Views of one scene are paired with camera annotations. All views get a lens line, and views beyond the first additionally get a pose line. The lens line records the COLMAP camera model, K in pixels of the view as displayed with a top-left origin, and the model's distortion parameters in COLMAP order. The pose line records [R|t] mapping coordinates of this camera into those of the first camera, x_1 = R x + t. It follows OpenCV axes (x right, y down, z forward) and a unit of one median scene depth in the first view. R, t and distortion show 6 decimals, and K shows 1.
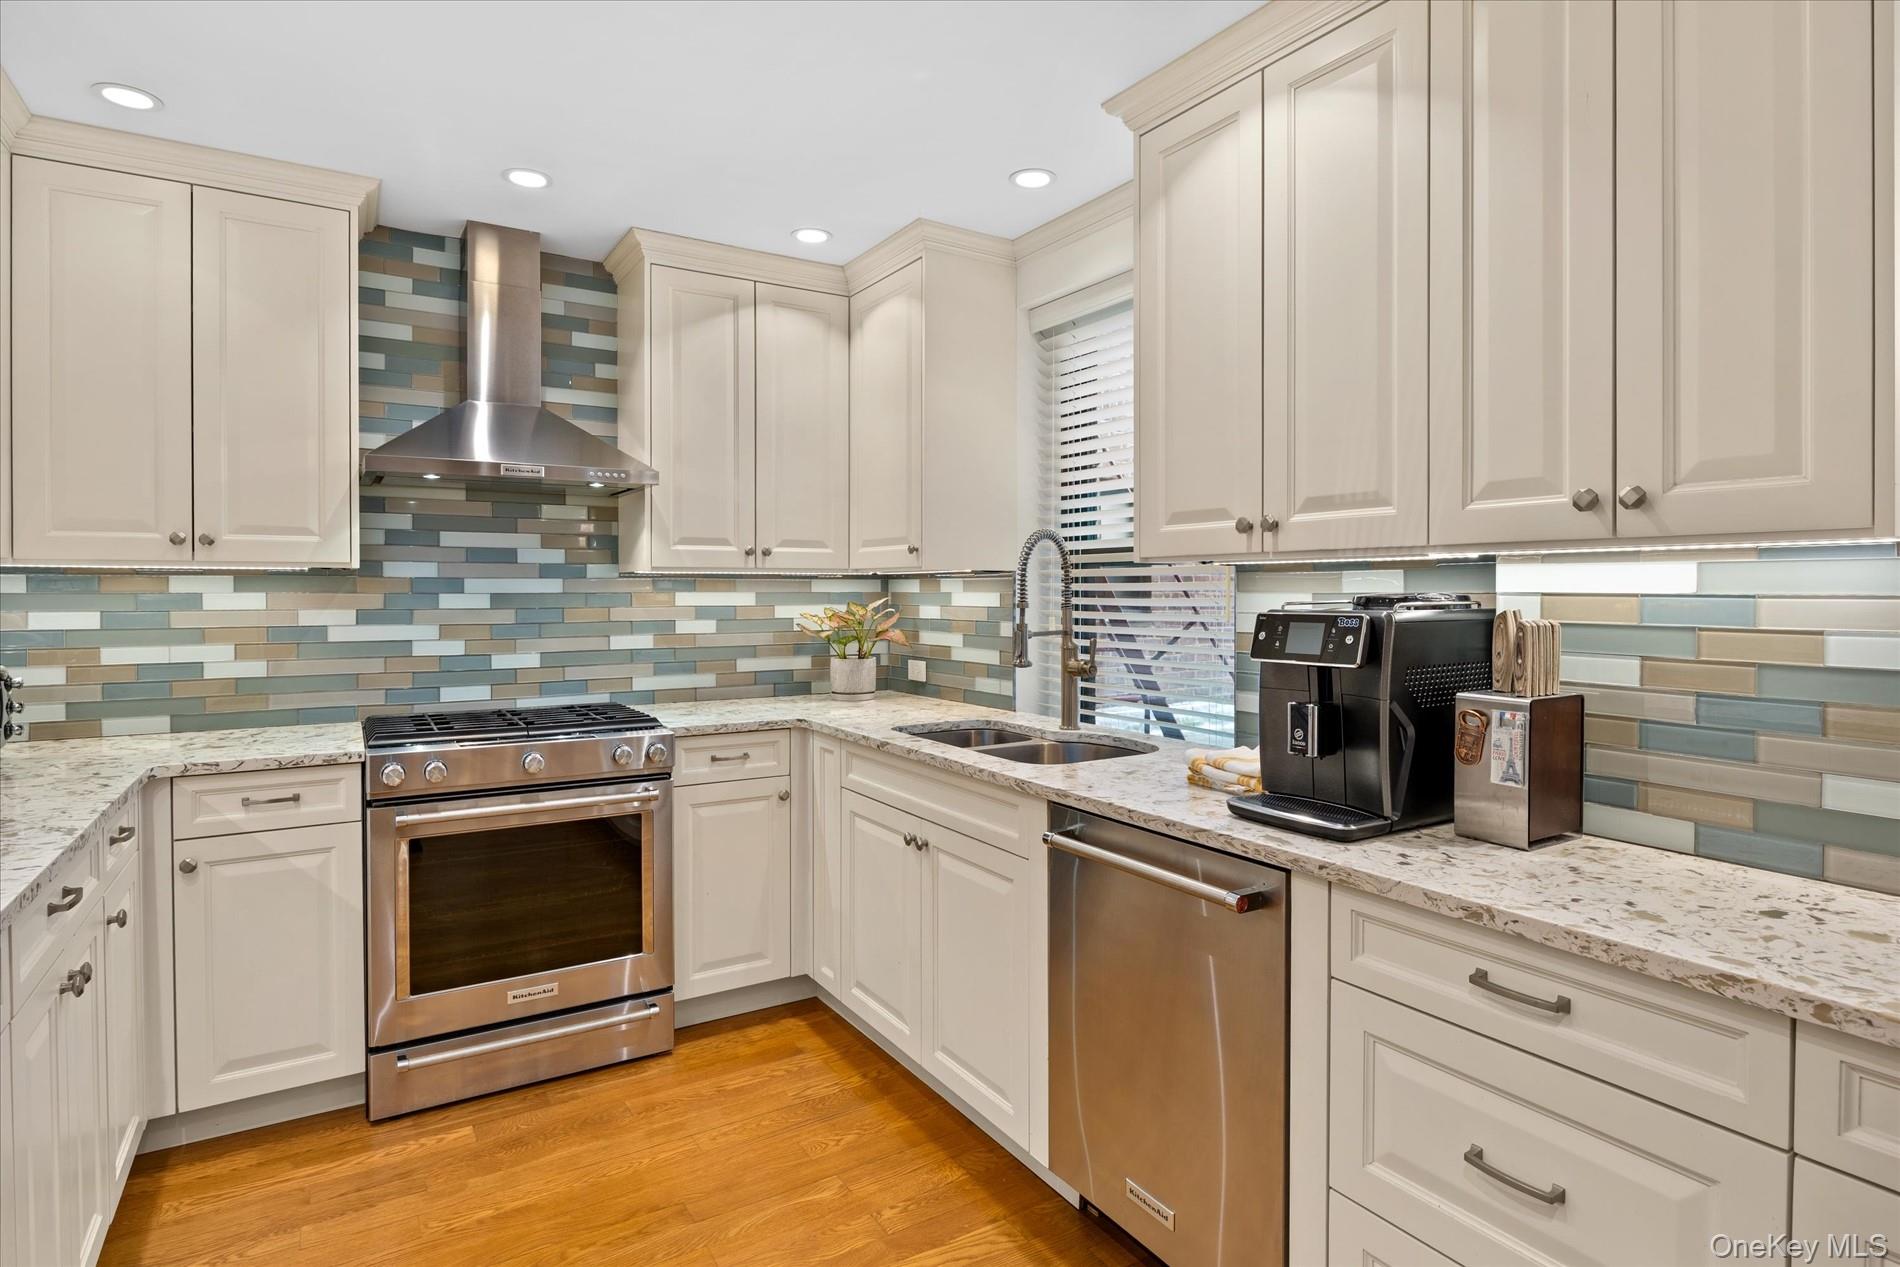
lens RADIAL K [[991.0, 0, 945.0], [0, 991.0, 596.4], [0, 0, 1]] dist [-0.007032, -0.000666]
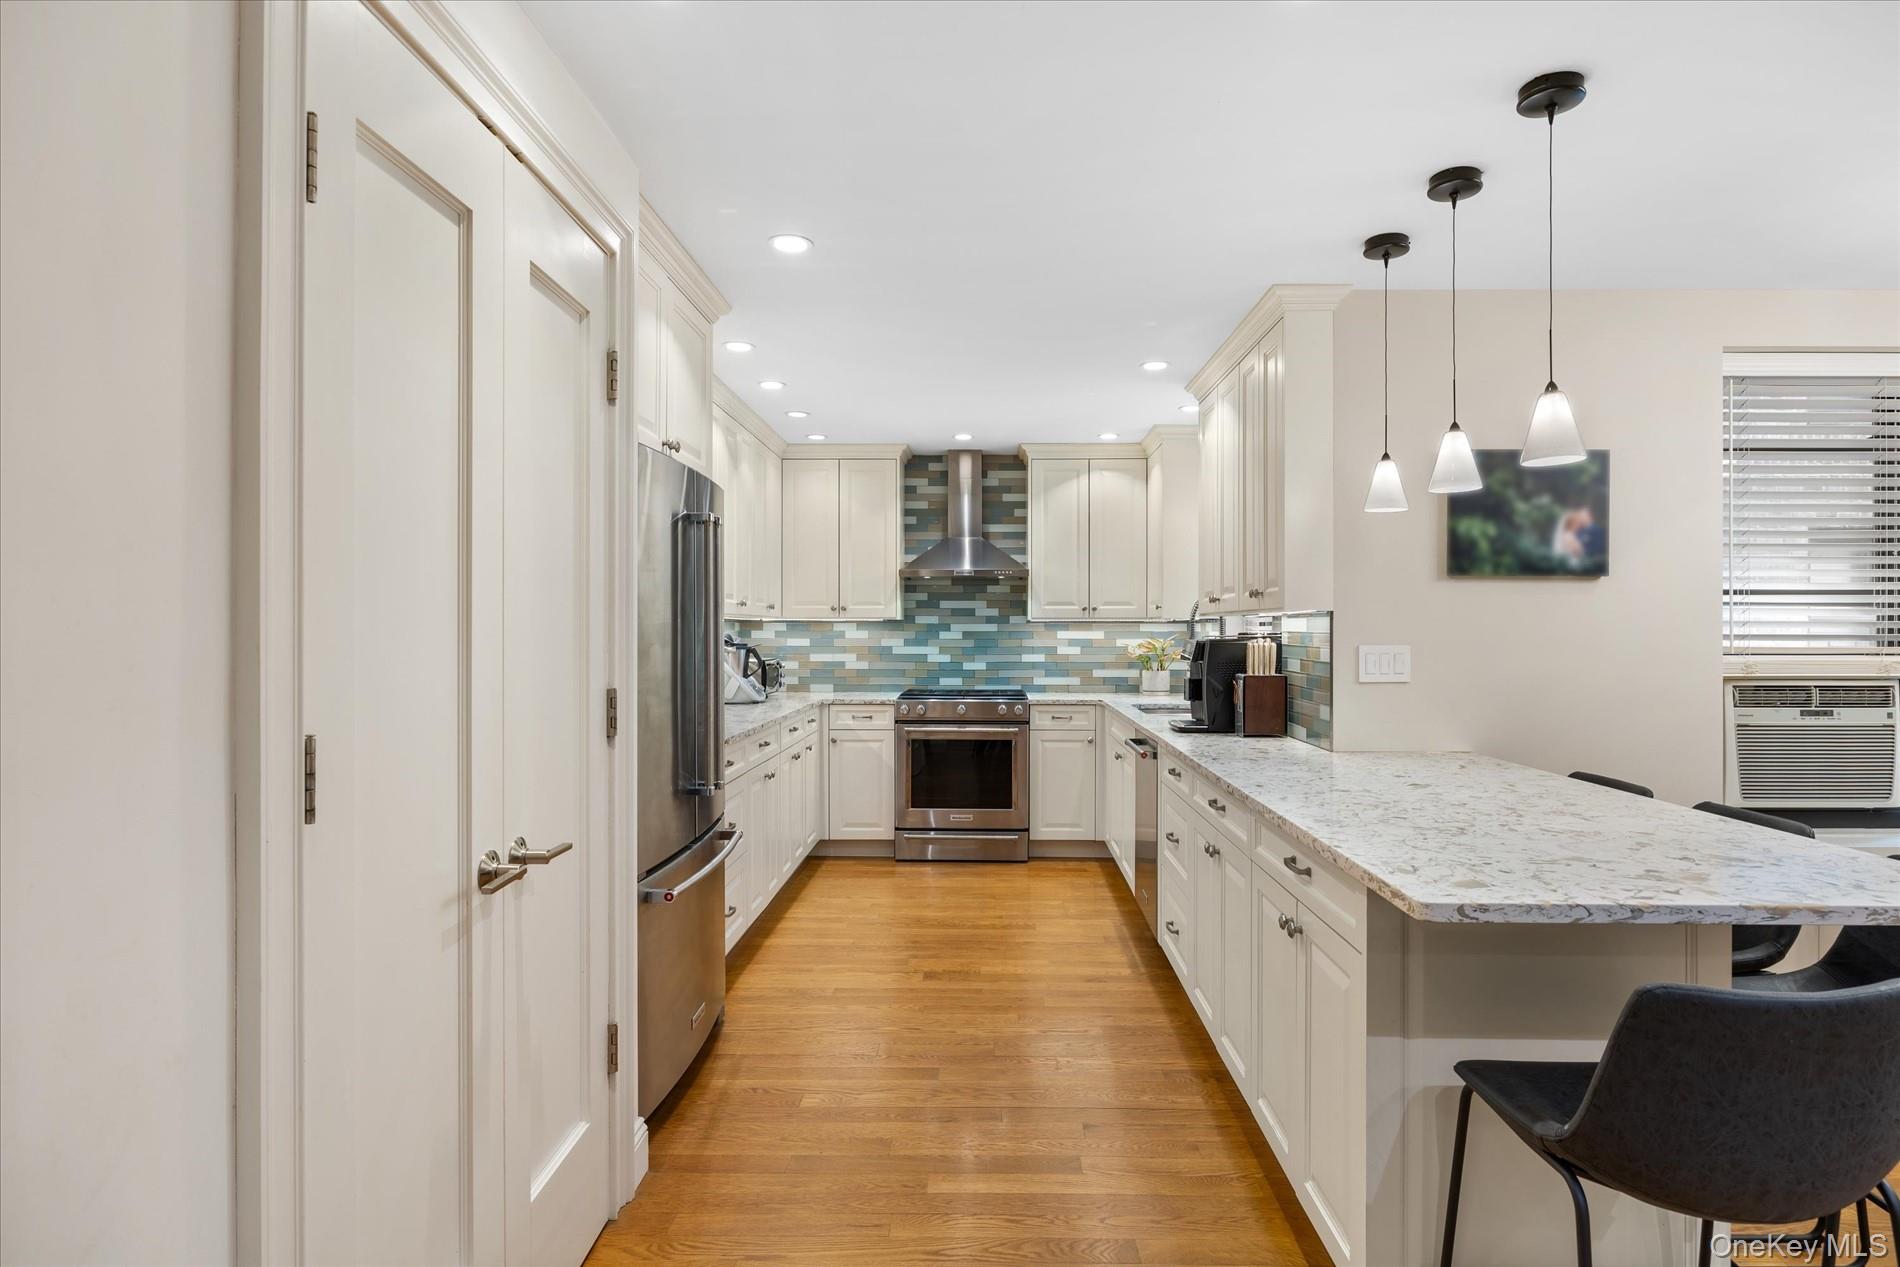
lens RADIAL K [[999.8, 0, 971.8], [0, 999.8, 629.5], [0, 0, 1]] dist [-0.004890, -0.000051]
pose [[0.840981, 0.001208, -0.541063, 0.684192], [-0.004706, 0.999976, -0.005082, 0.003501], [0.541044, 0.006820, 0.840966, -0.719457]]
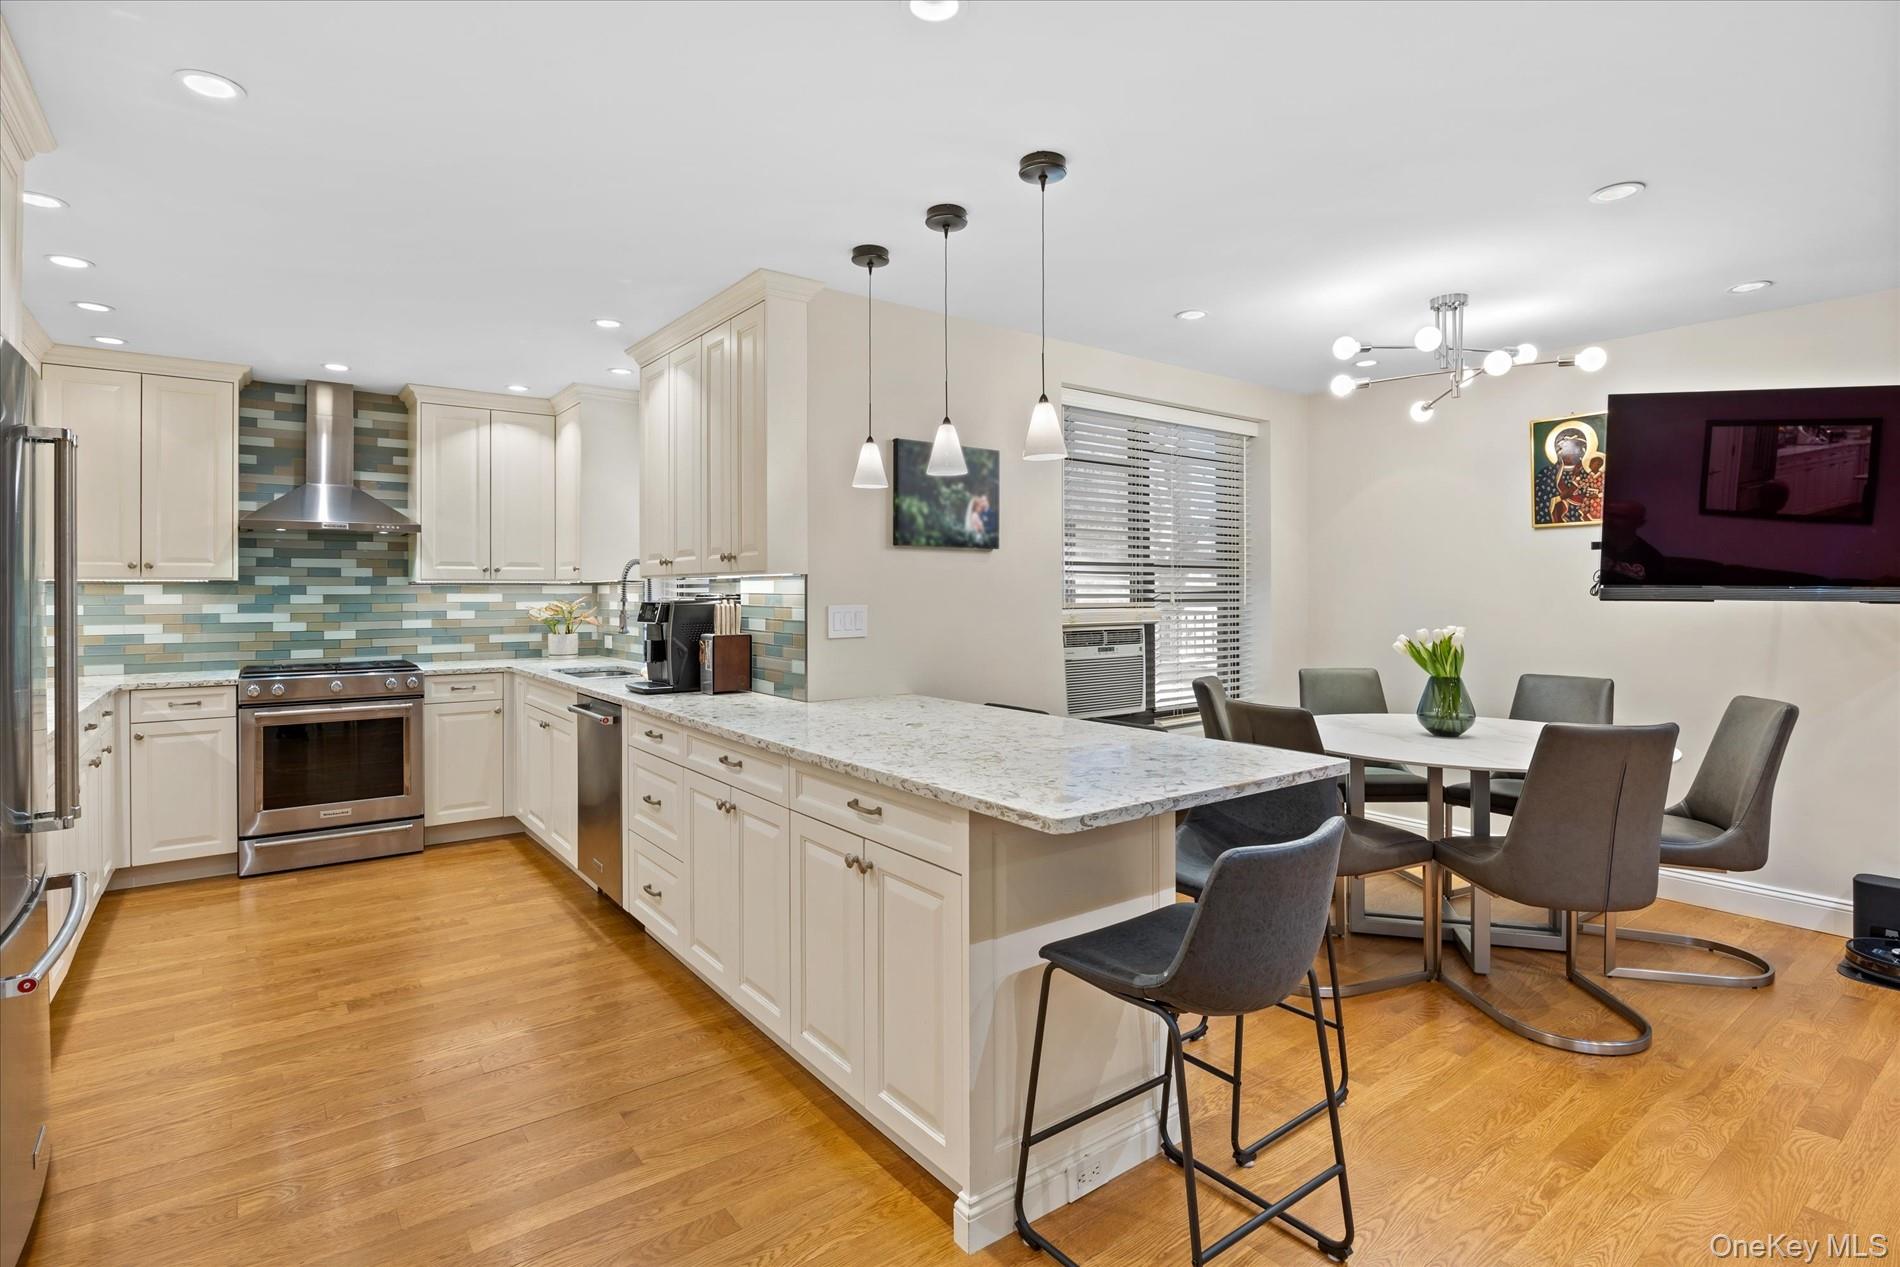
lens RADIAL K [[940.1, 0, 948.6], [0, 940.1, 585.4], [0, 0, 1]] dist [-0.010499, 0.000941]
pose [[0.996060, -0.001239, 0.088677, 0.493384], [0.002339, 0.999922, -0.012302, 0.003536], [-0.088654, 0.012461, 0.995984, -0.731589]]
